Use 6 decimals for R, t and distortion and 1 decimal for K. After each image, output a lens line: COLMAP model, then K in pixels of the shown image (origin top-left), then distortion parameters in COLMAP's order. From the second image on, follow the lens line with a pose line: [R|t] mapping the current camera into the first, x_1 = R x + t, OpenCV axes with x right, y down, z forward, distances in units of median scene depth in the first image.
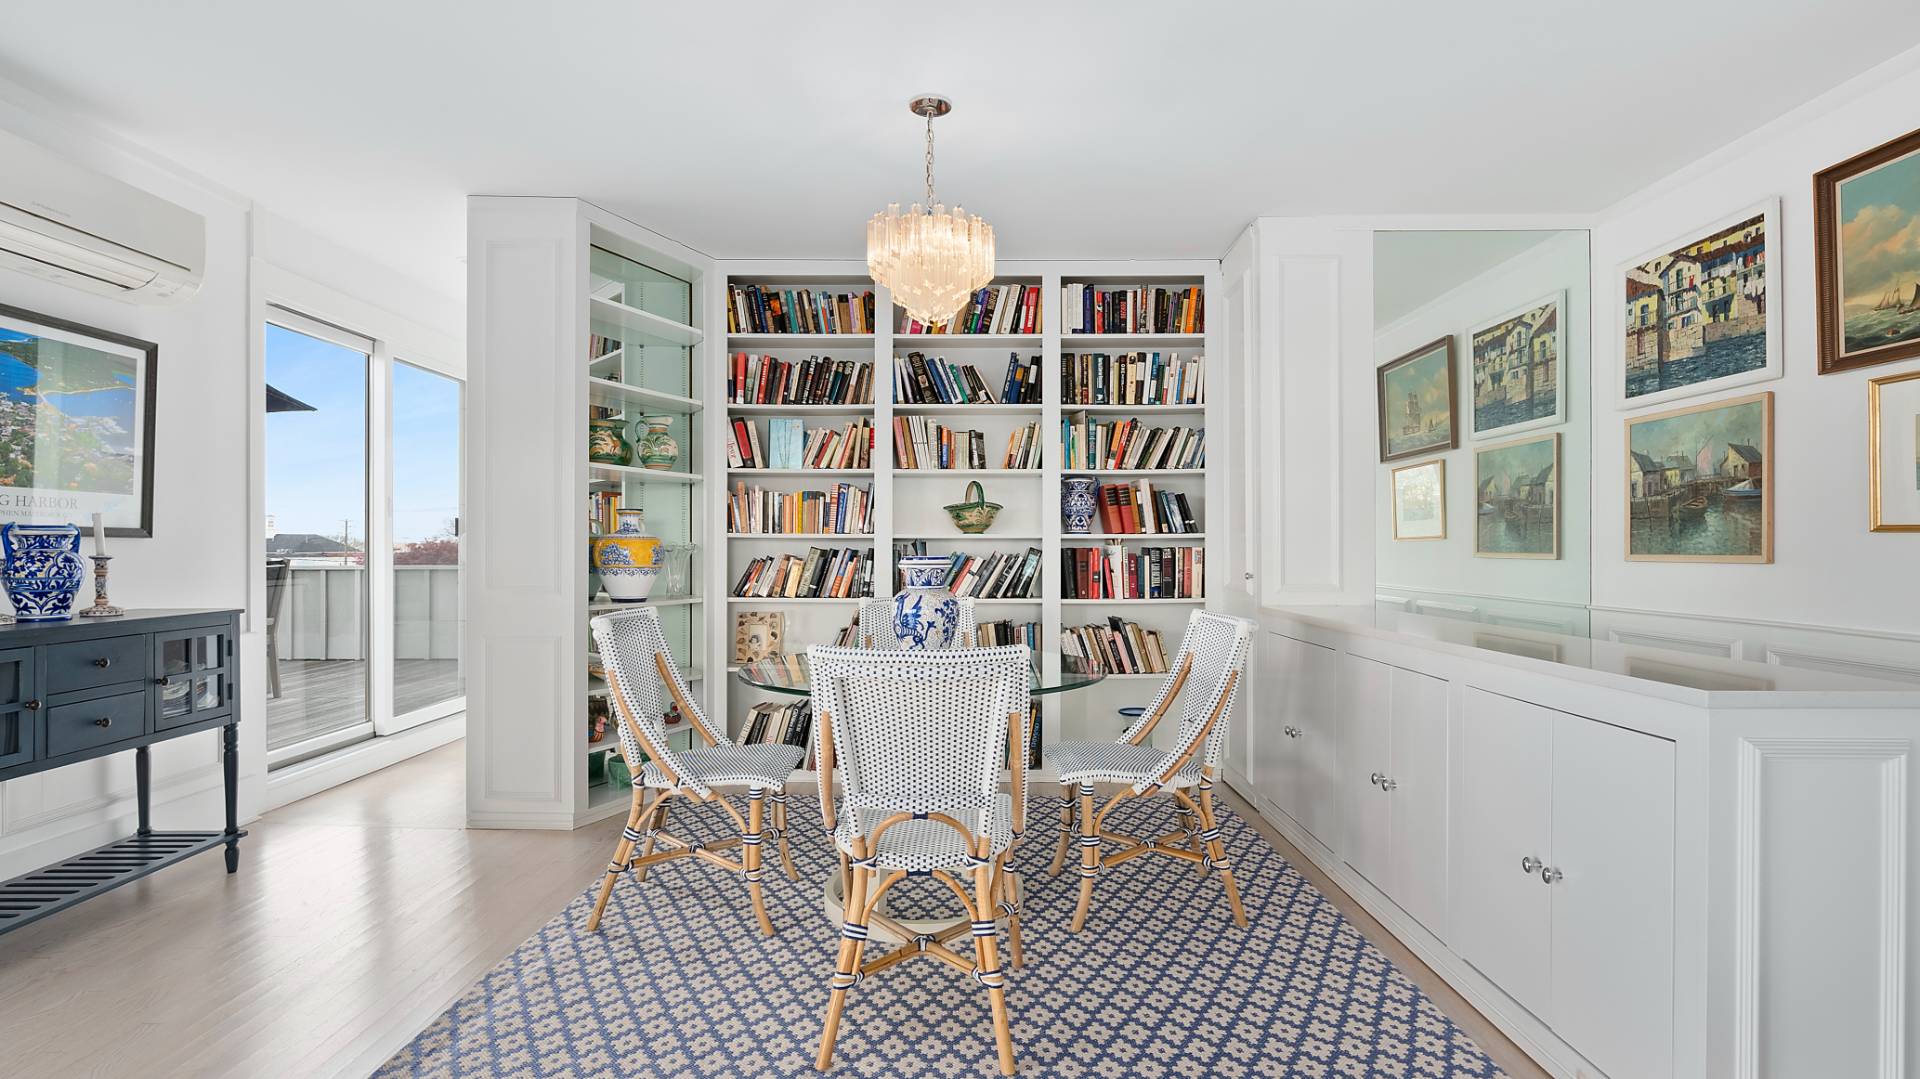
lens RADIAL K [[945.7, 0, 960.0], [0, 945.7, 539.5], [0, 0, 1]] dist [-0.000930, 0.000390]
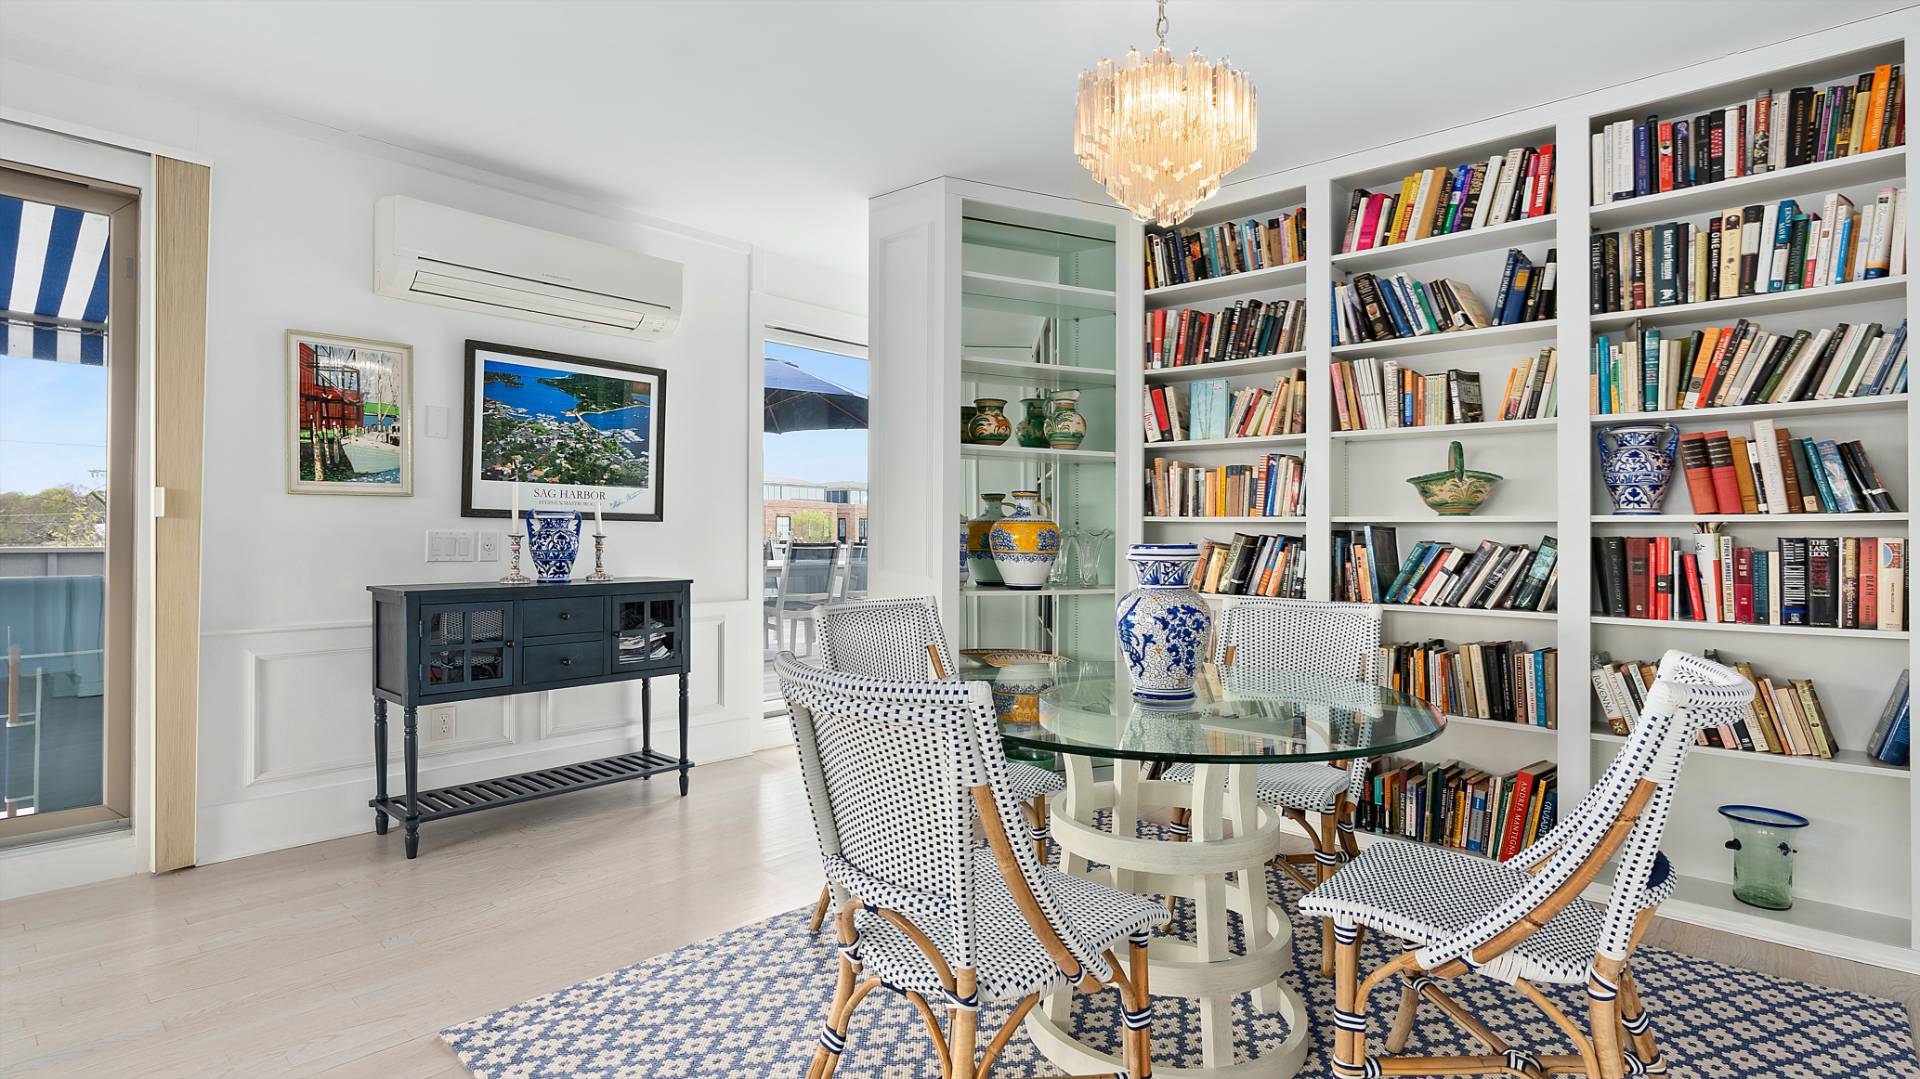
lens RADIAL K [[941.6, 0, 961.1], [0, 941.6, 519.0], [0, 0, 1]] dist [-0.011029, 0.007084]
pose [[0.741378, -0.003948, -0.671076, 0.215601], [-0.002663, 0.999958, -0.008825, 0.003584], [0.671082, 0.008330, 0.741336, 0.234800]]
